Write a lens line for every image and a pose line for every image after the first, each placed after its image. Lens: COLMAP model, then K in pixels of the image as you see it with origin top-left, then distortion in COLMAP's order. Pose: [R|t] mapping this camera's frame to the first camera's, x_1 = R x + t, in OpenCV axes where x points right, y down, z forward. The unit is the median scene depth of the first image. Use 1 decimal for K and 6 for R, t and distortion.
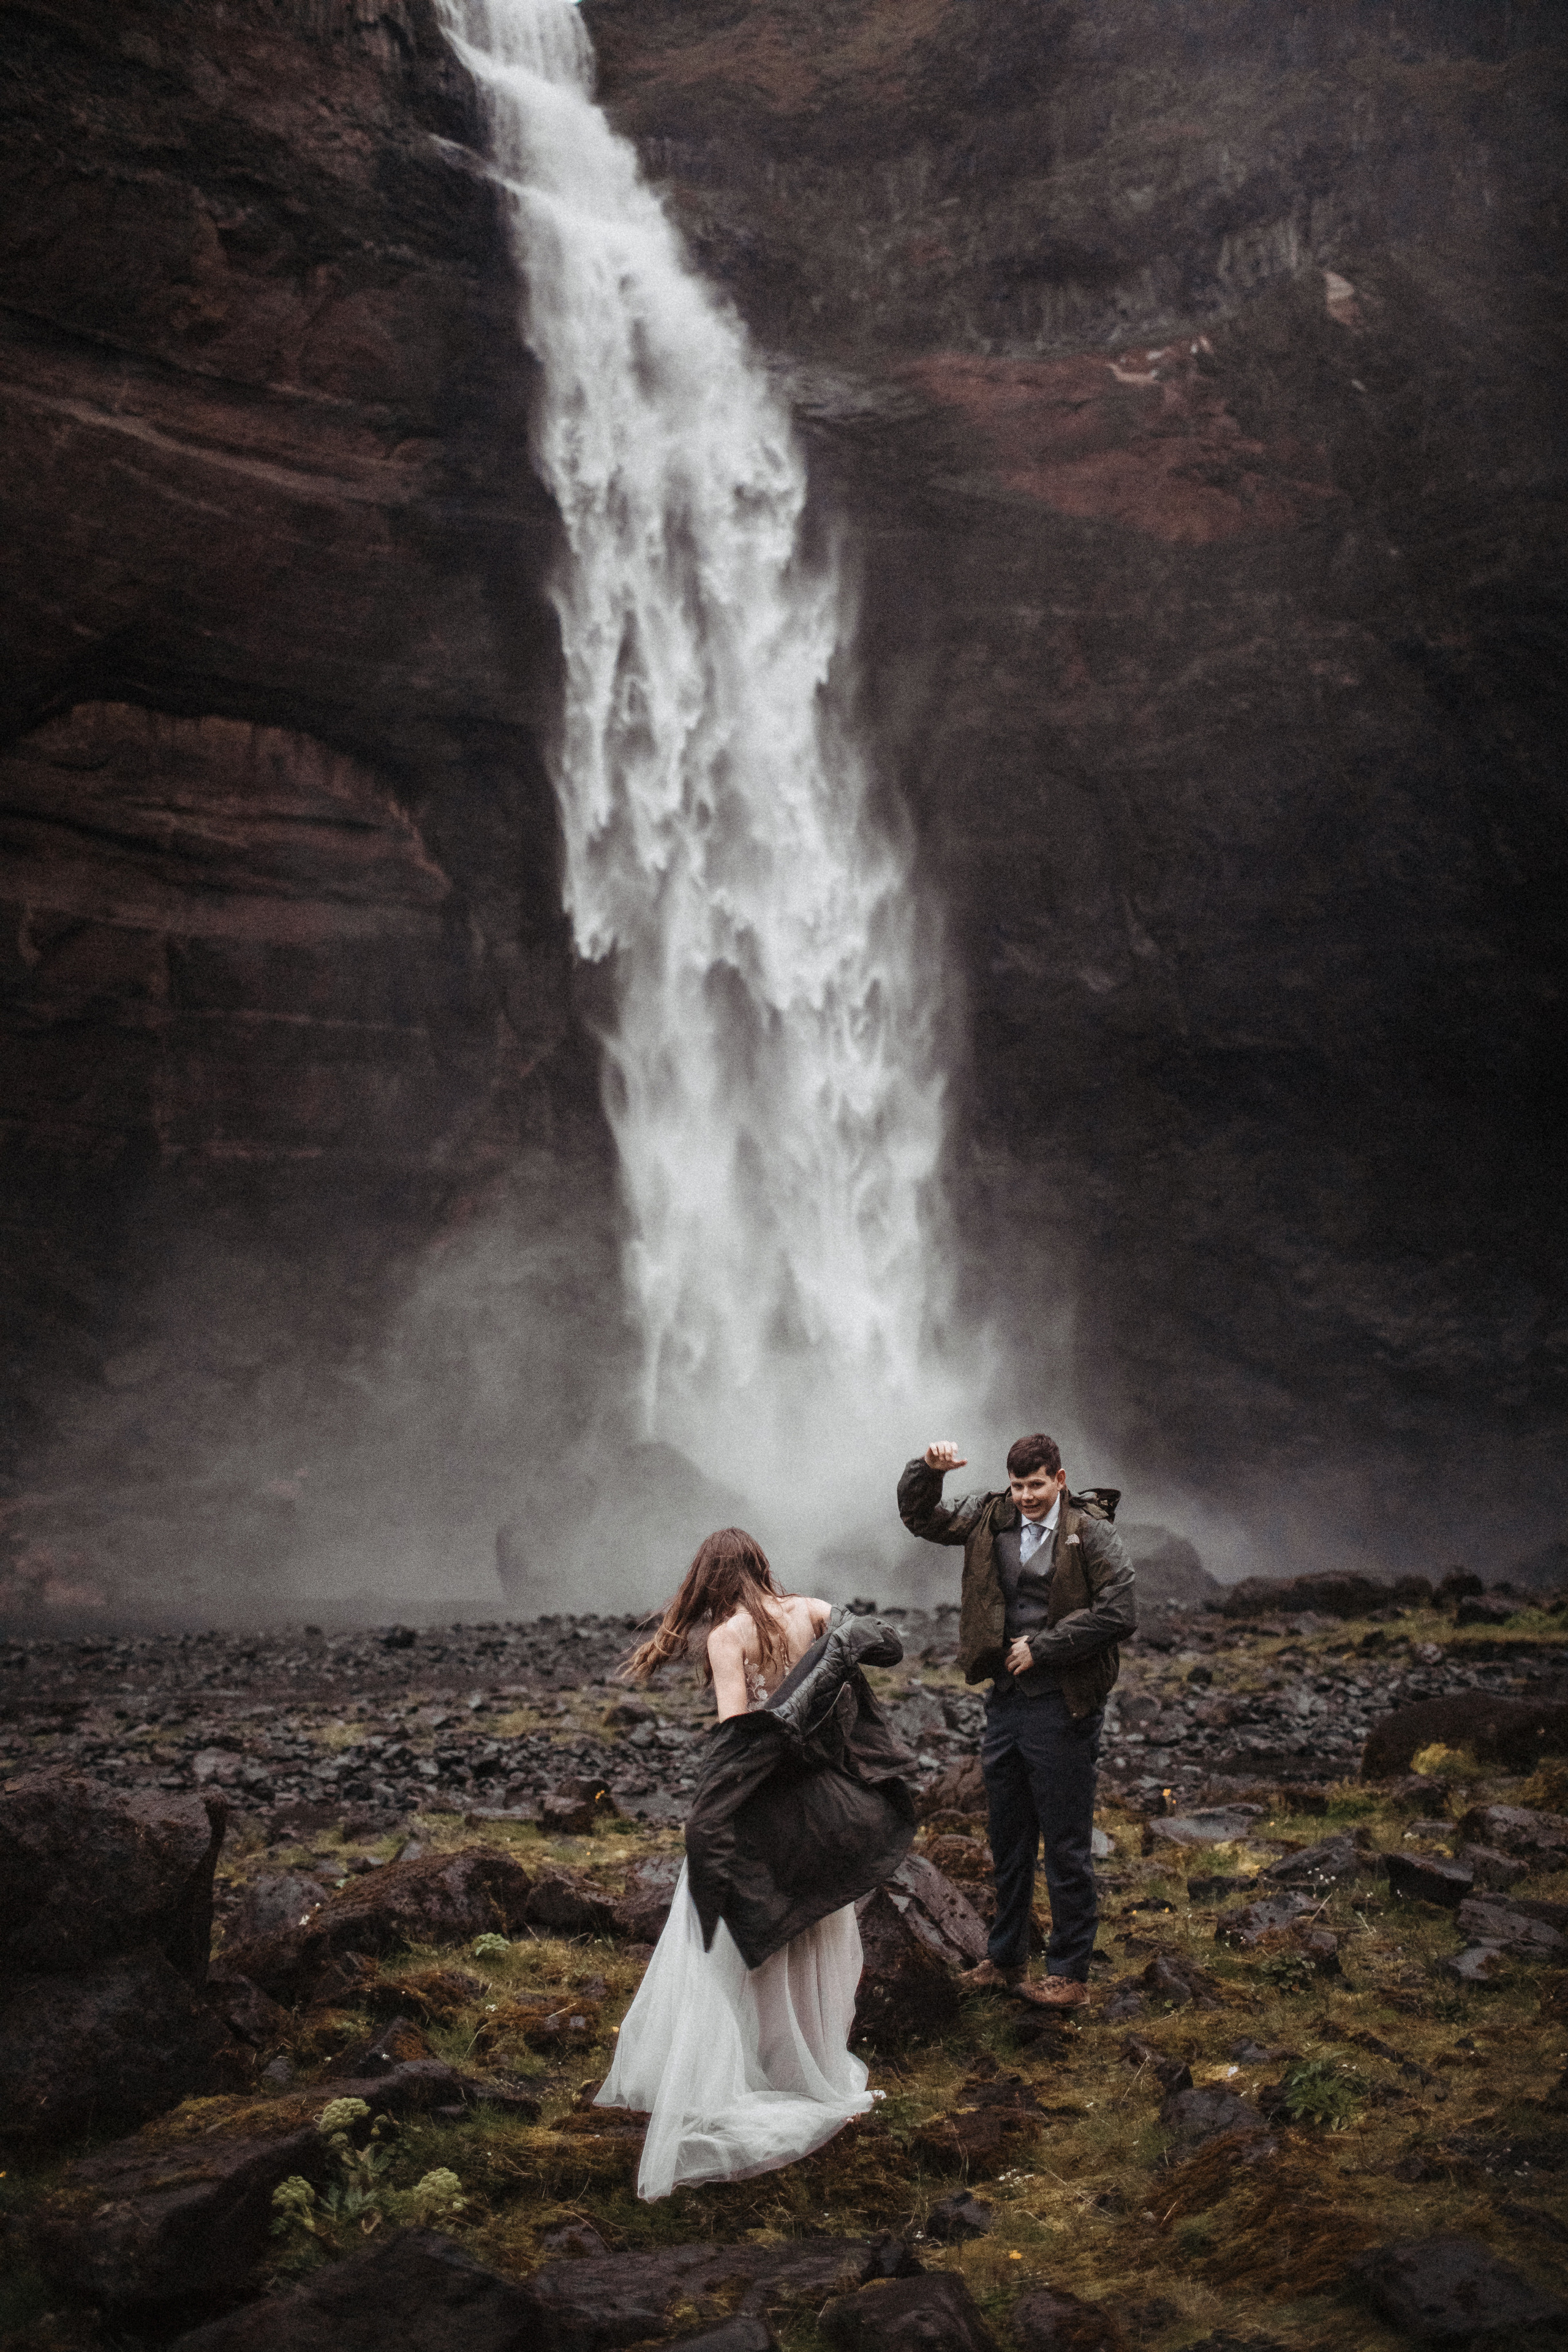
lens RADIAL K [[2225.1, 0, 782.7], [0, 2225.1, 1170.4], [0, 0, 1]] dist [-0.100089, 0.113171]
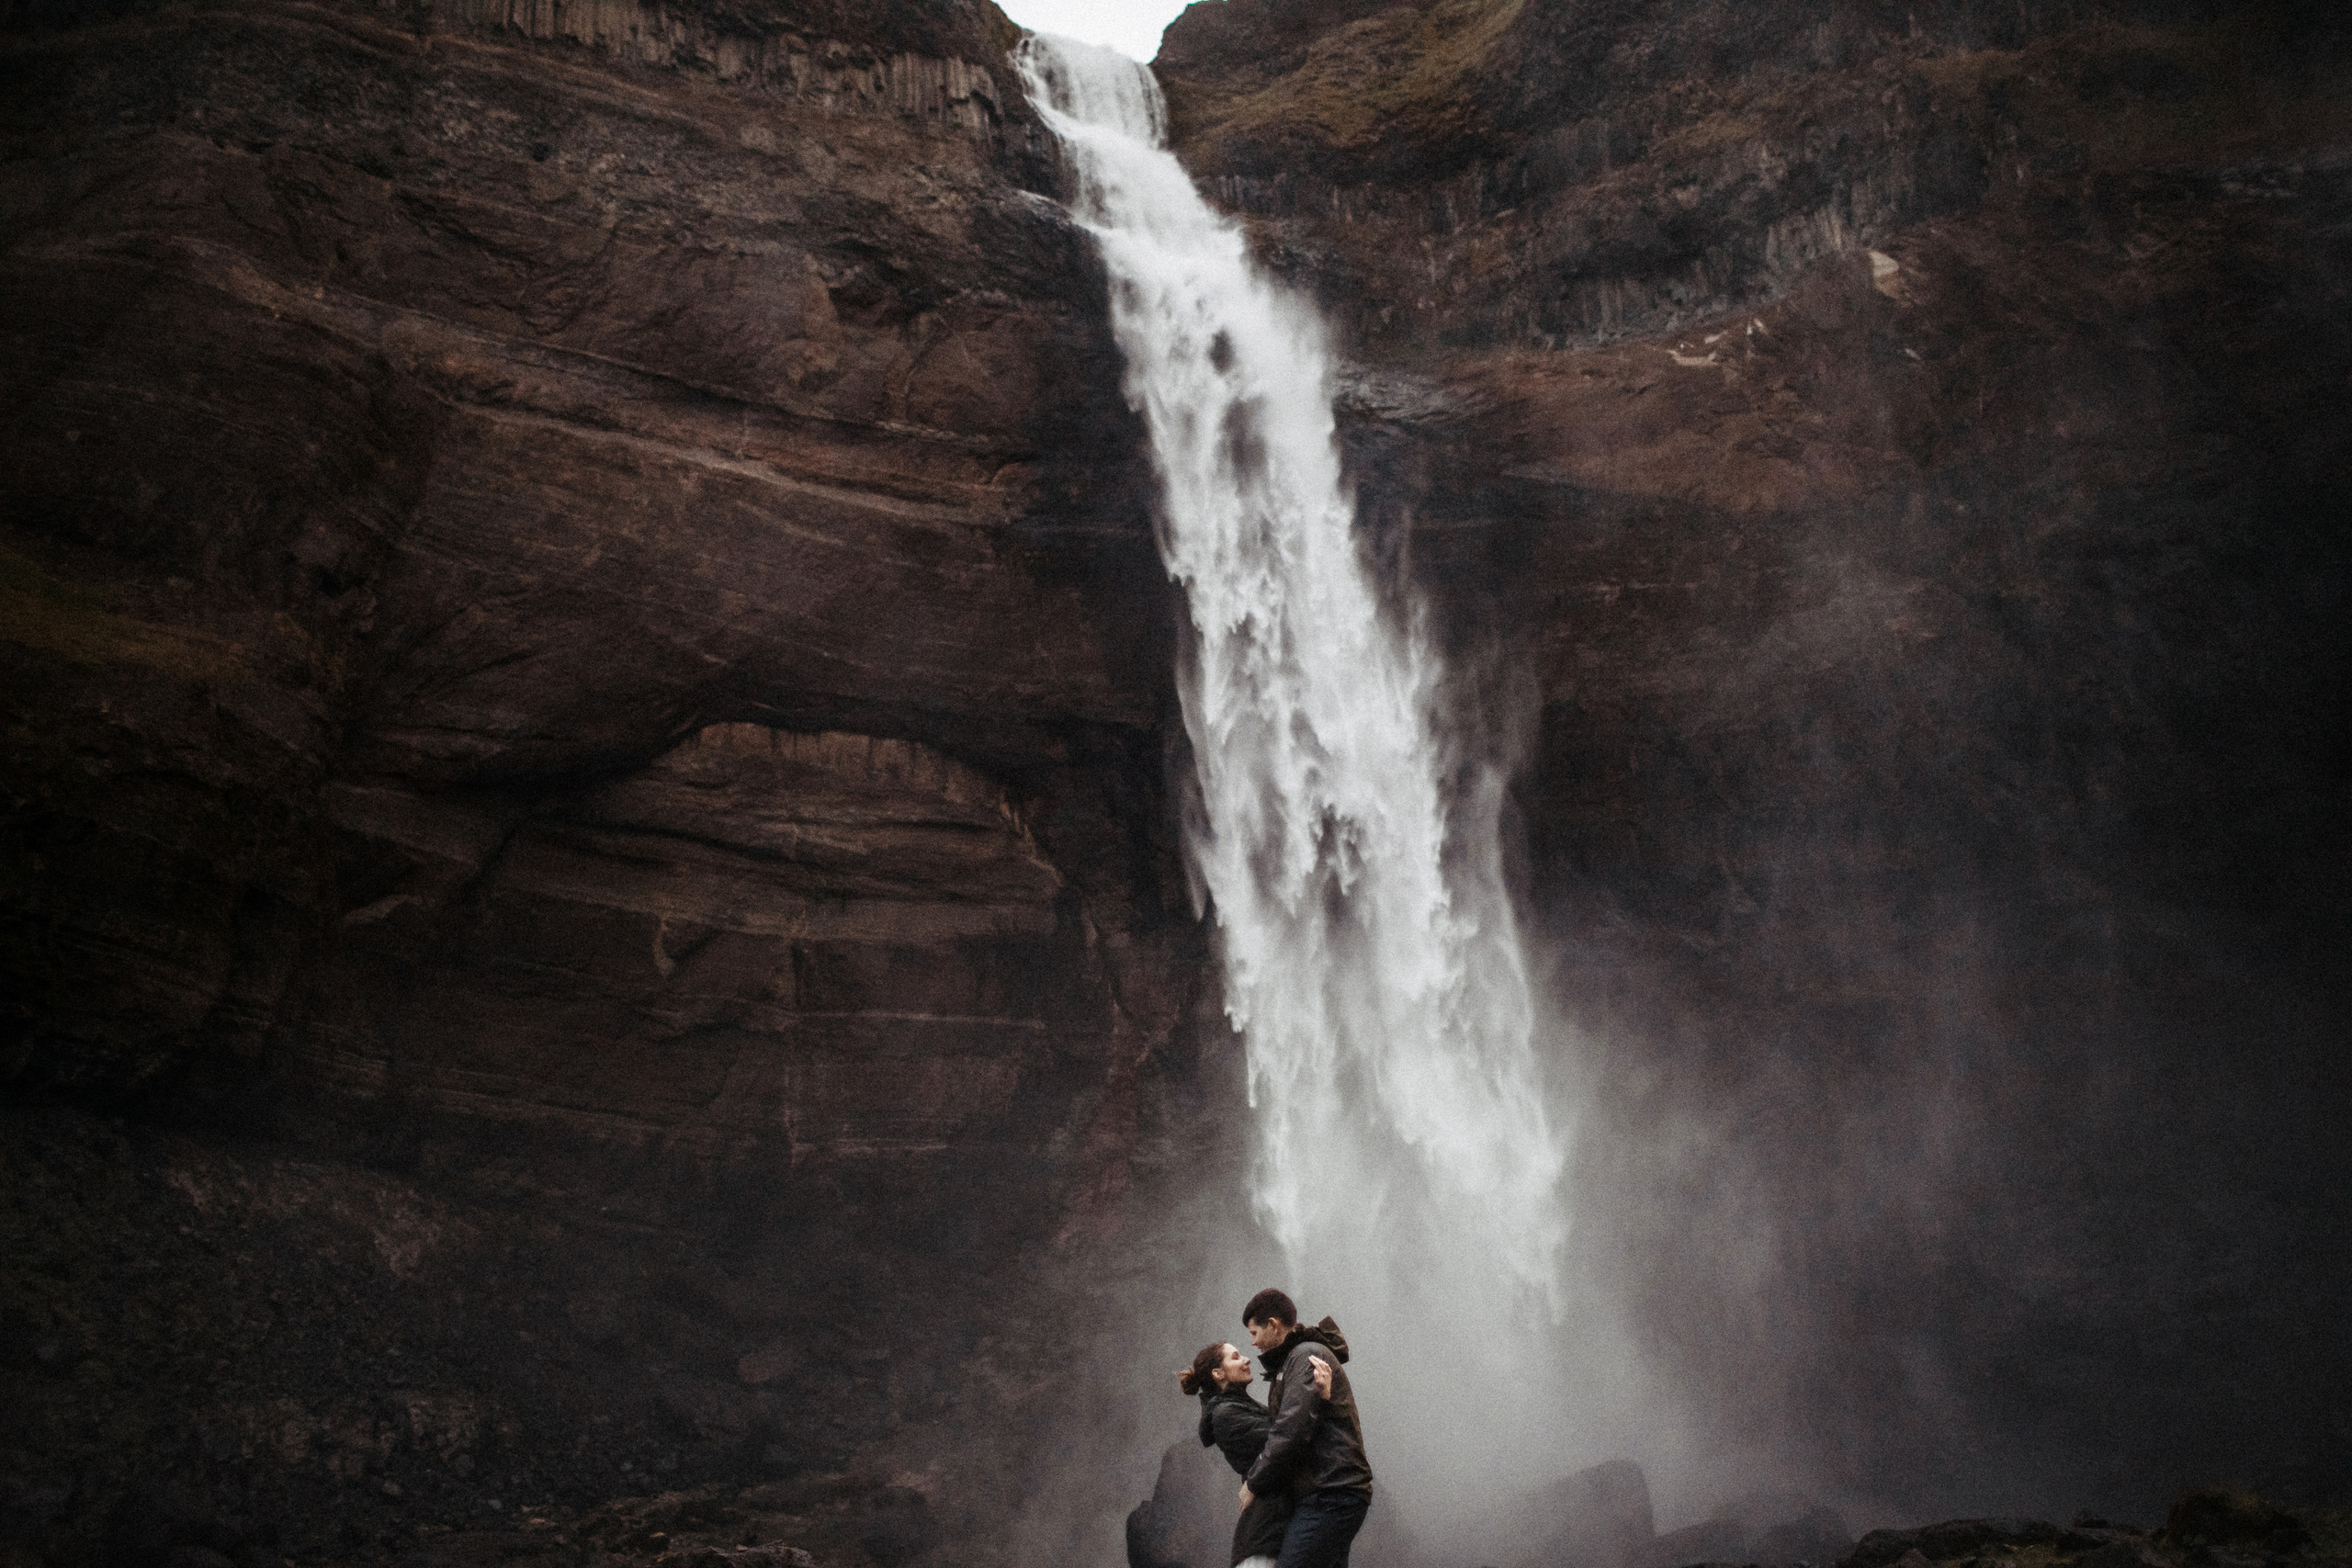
lens RADIAL K [[2224.9, 0, 1184.3], [0, 2224.9, 782.3], [0, 0, 1]] dist [-0.100089, 0.113171]
pose [[0.994339, -0.054830, -0.091015, 0.004379], [0.039012, 0.985139, -0.167271, 0.002121], [0.098834, 0.162774, 0.981701, -0.022730]]
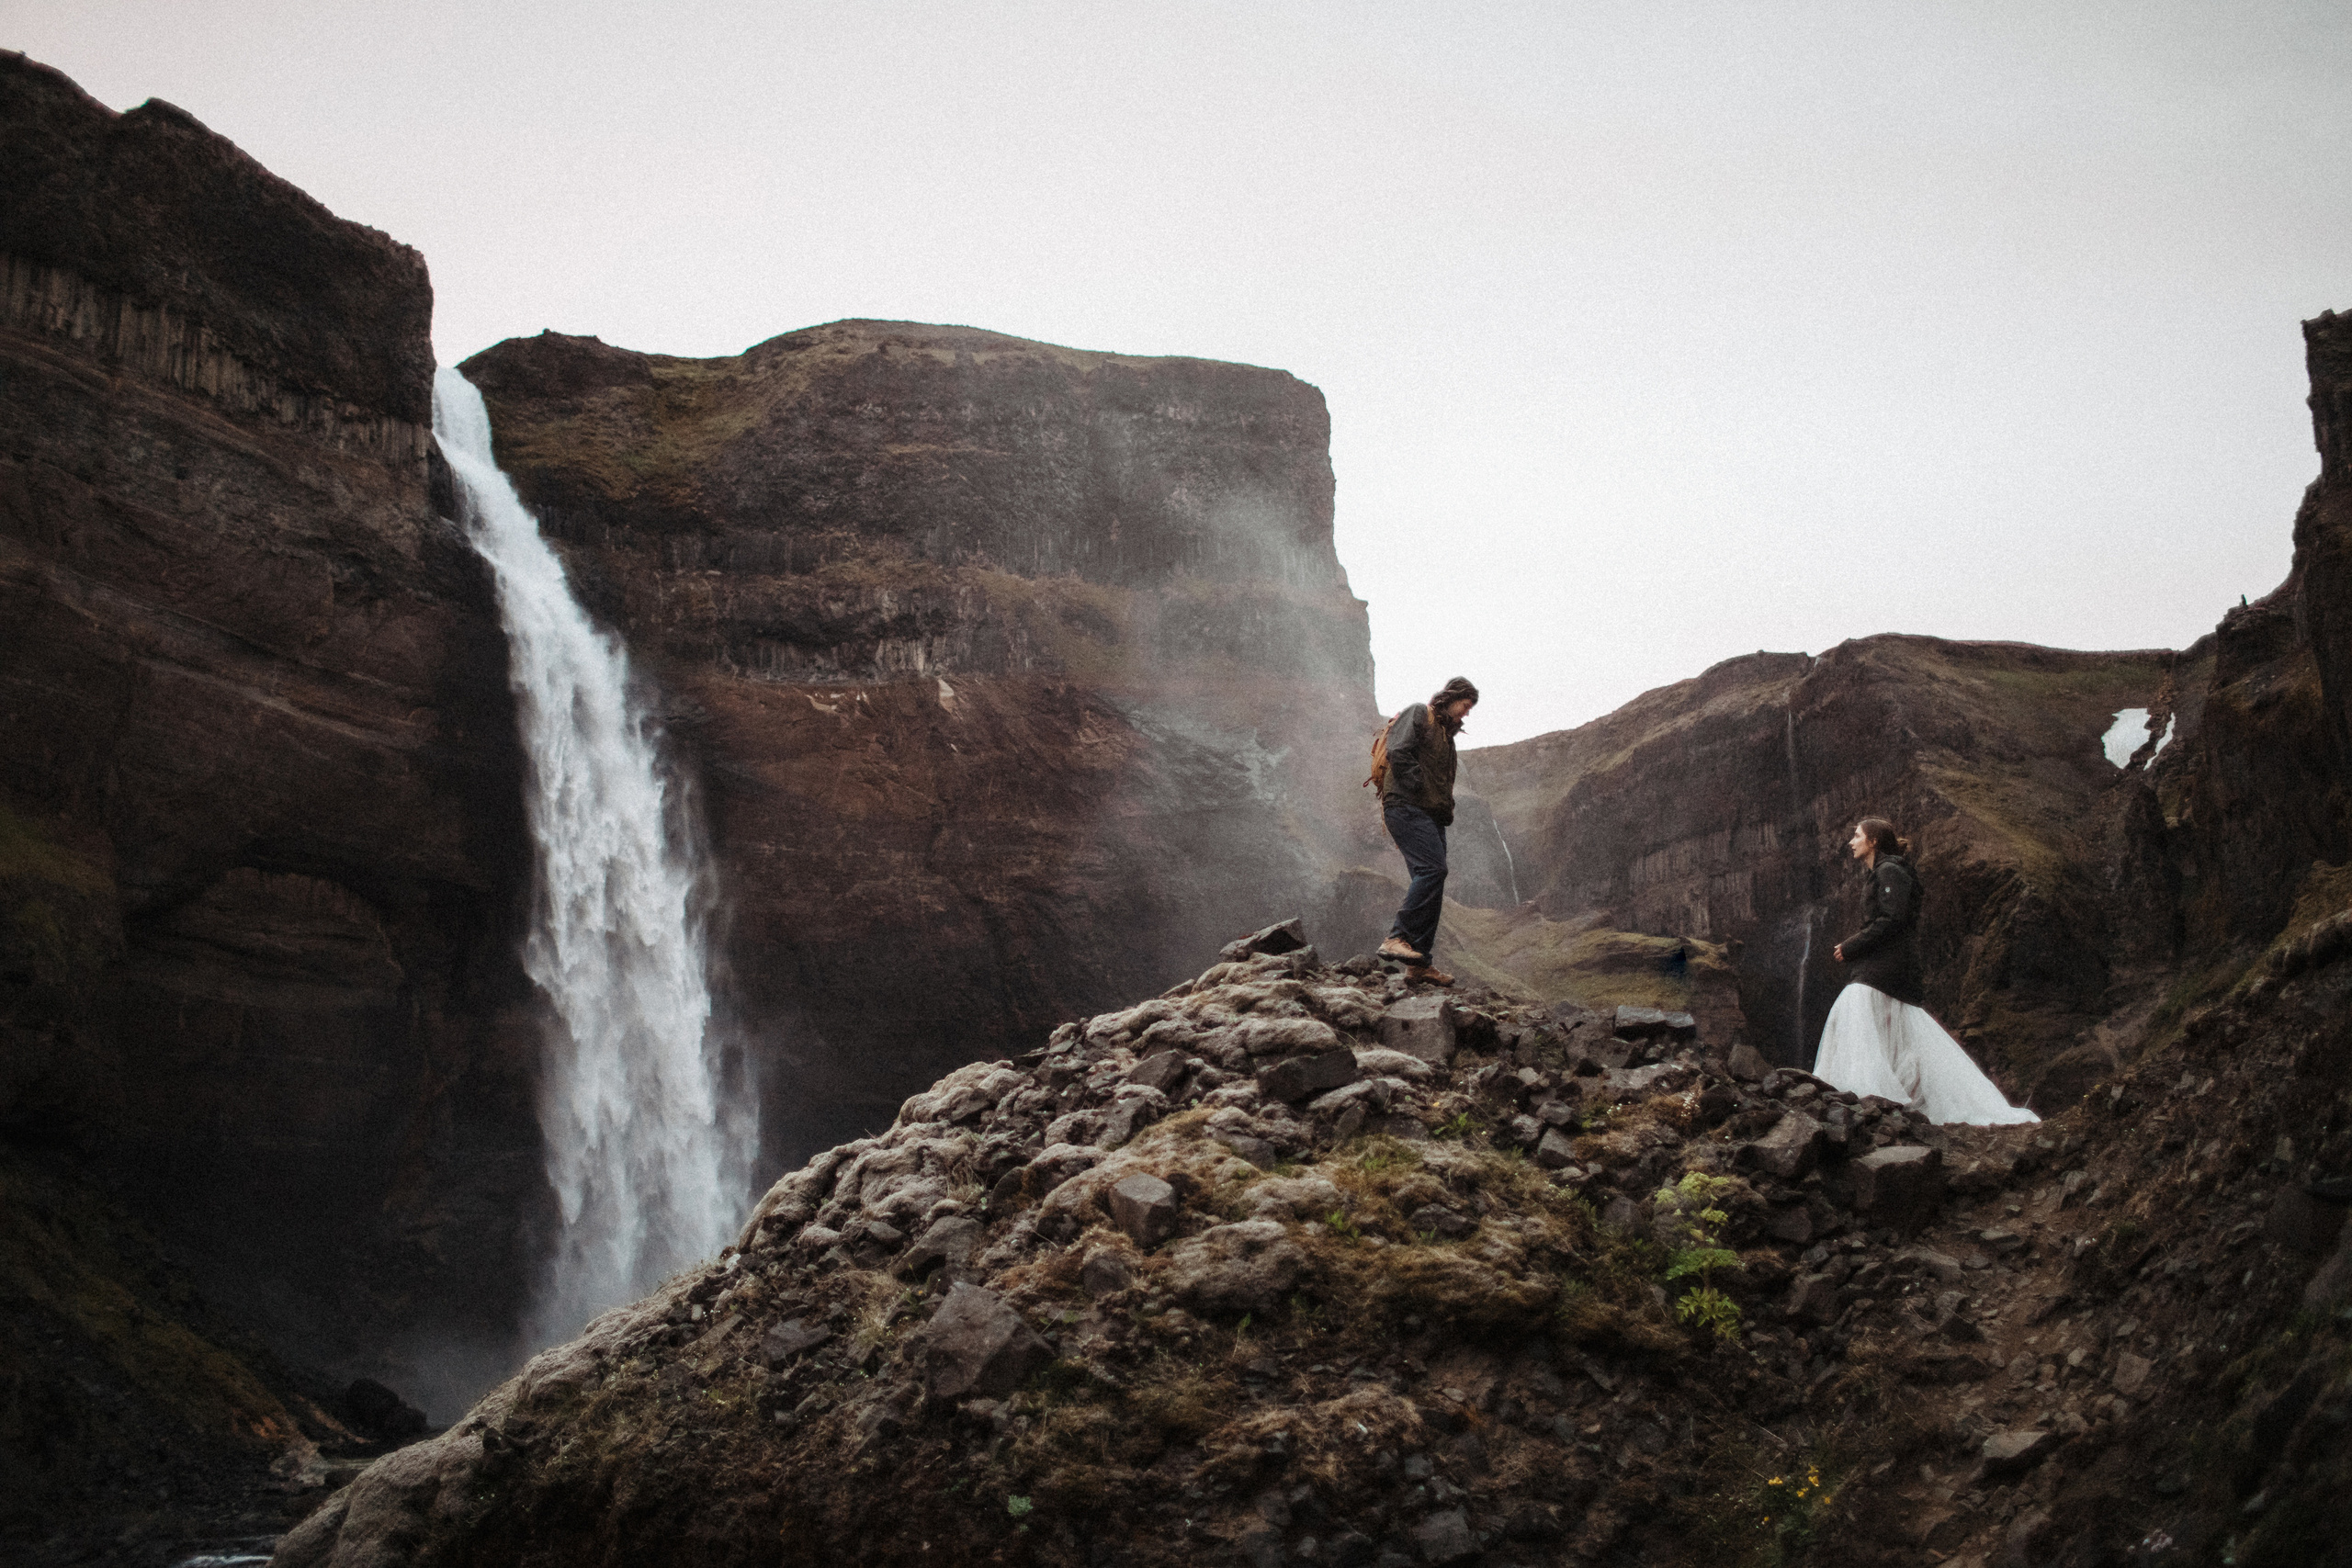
lens RADIAL K [[2231.0, 0, 1183.7], [0, 2231.0, 780.9], [0, 0, 1]] dist [-0.107354, 0.127413]
pose [[0.857390, 0.097542, 0.505339, -0.554025], [-0.050663, 0.993103, -0.105733, -0.145687], [-0.512167, 0.065052, 0.856419, -0.763614]]
